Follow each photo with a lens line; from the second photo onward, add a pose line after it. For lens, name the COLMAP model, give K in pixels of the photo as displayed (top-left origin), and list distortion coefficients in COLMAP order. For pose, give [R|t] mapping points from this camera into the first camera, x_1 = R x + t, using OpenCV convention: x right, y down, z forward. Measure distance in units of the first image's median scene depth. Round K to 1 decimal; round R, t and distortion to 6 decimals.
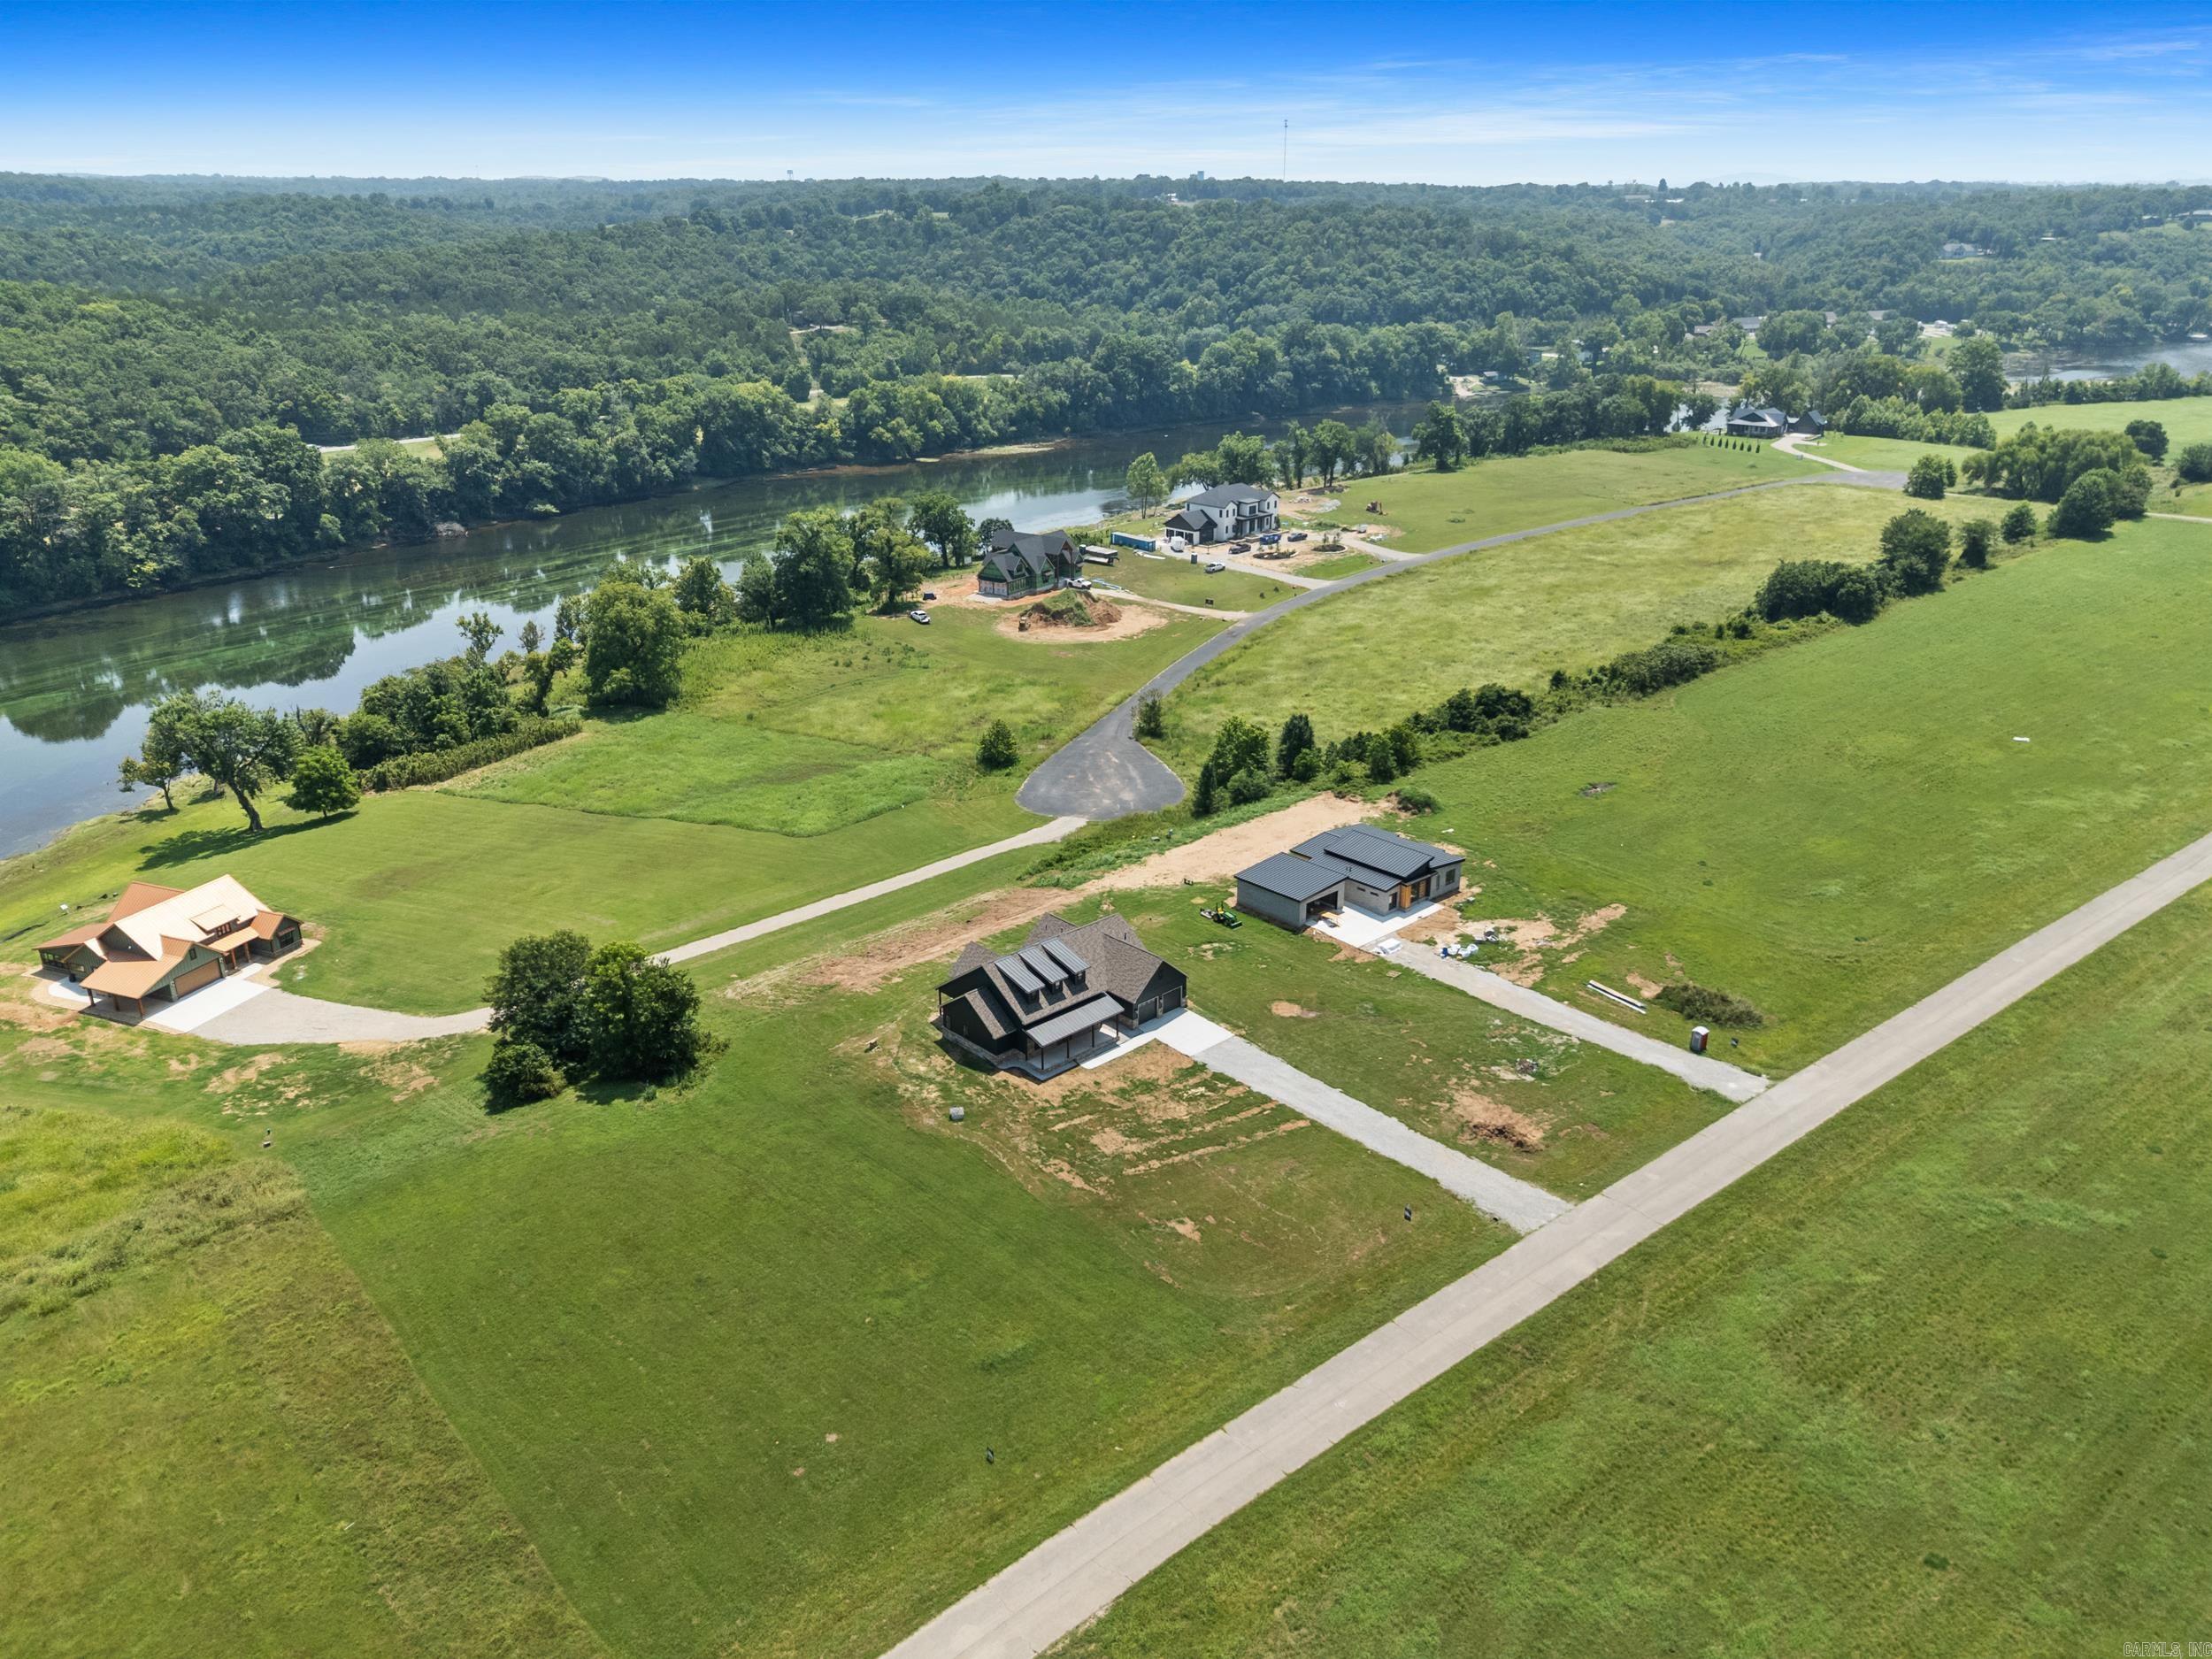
lens RADIAL K [[1612.1, 0, 1098.3], [0, 1612.1, 873.4], [0, 0, 1]] dist [0.061455, -0.064070]
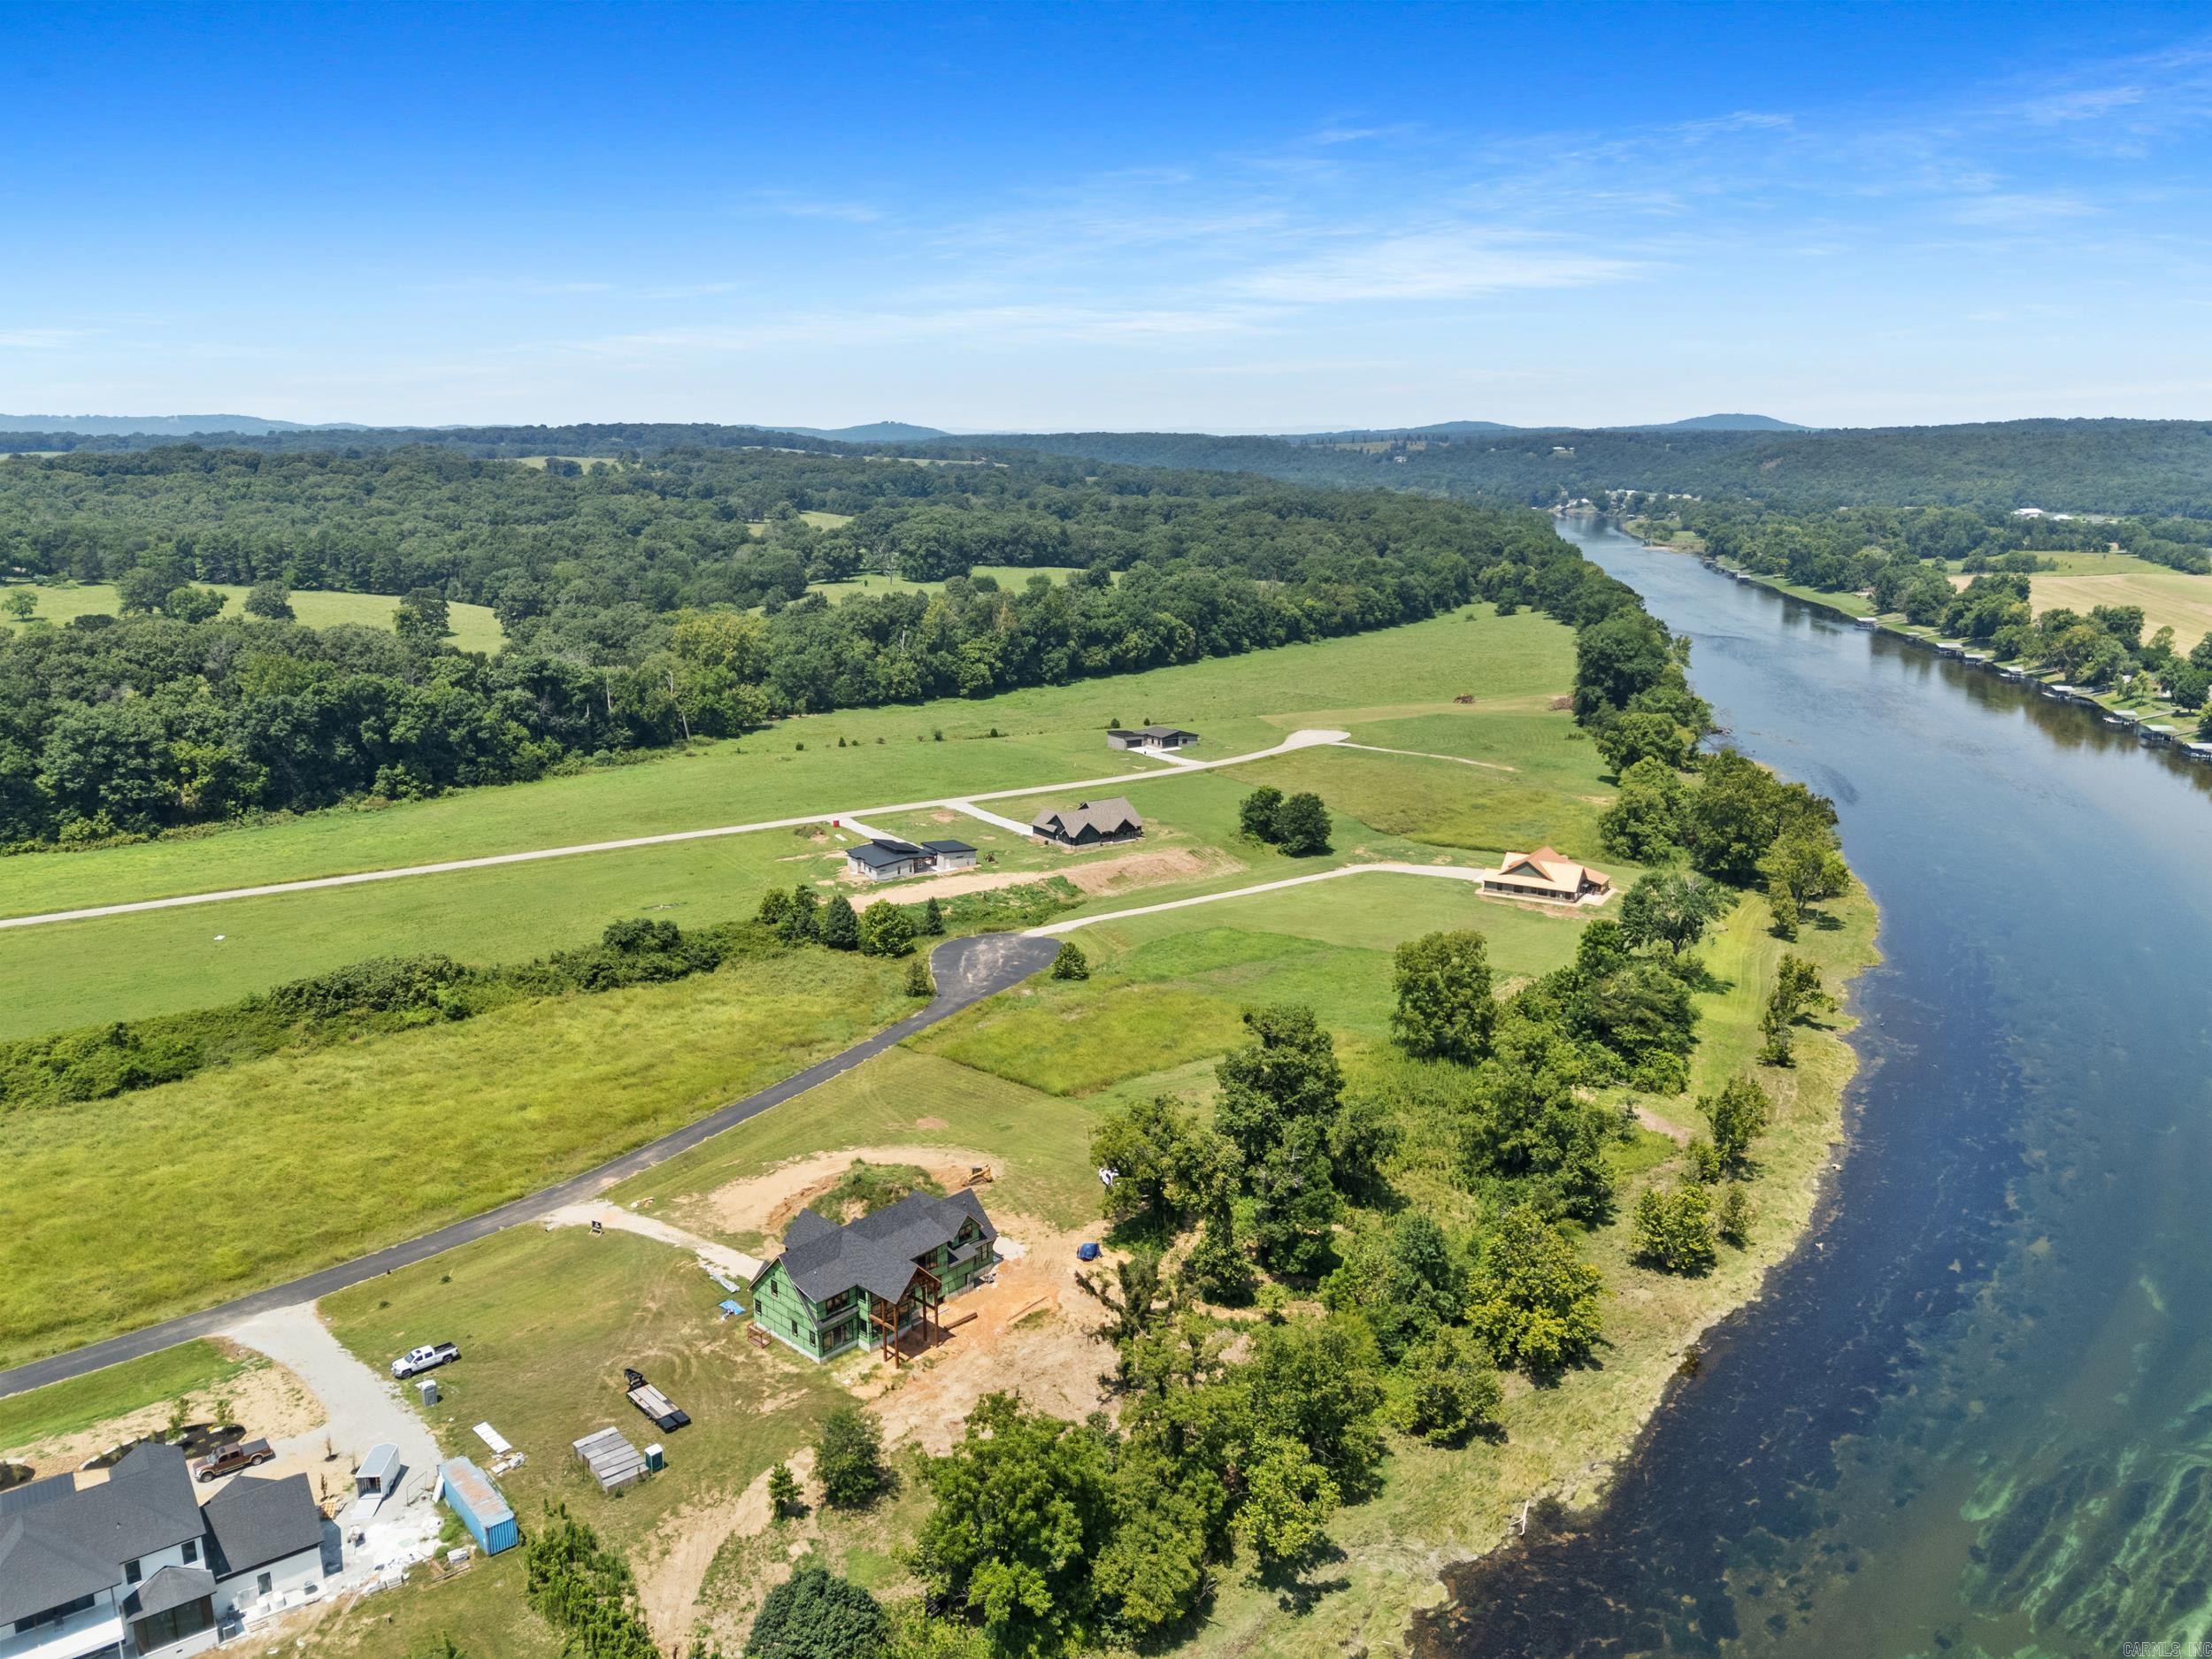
lens RADIAL K [[1625.1, 0, 1102.5], [0, 1625.1, 833.8], [0, 0, 1]] dist [0.067263, -0.058265]
pose [[-0.987957, -0.027530, 0.152258, -0.188396], [0.067342, 0.809443, 0.583324, -0.602860], [-0.139303, 0.586552, -0.797841, 1.355026]]
